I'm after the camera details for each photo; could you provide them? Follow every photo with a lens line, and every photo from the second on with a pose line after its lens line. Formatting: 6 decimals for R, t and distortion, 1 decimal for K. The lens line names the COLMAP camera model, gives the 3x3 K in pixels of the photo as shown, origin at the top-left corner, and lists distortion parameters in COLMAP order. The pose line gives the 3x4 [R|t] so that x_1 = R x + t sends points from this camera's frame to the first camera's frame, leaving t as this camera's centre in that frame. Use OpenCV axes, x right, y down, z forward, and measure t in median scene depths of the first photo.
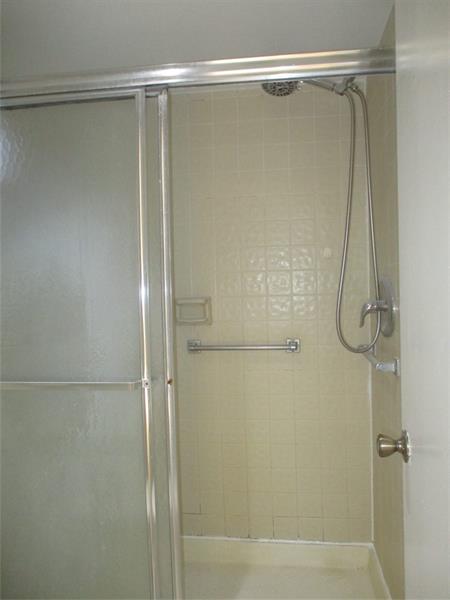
lens RADIAL K [[496.1, 0, 225.4], [0, 496.1, 299.6], [0, 0, 1]] dist [0.003382, 0.009750]
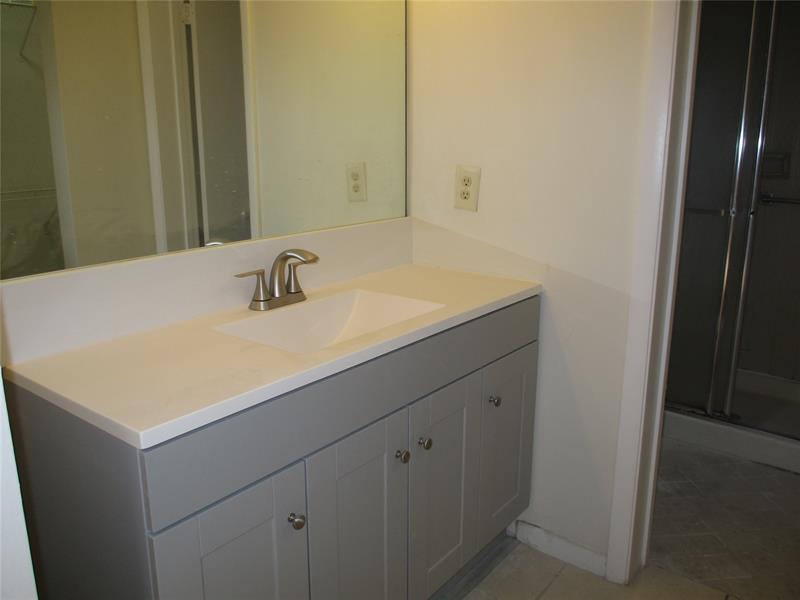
lens RADIAL K [[661.5, 0, 400.1], [0, 661.5, 299.0], [0, 0, 1]] dist [0.003382, 0.009750]
pose [[0.864956, 0.136258, -0.482996, -0.025859], [-0.035938, 0.976782, 0.211201, 0.031832], [0.500559, -0.165322, 0.849770, -0.679964]]
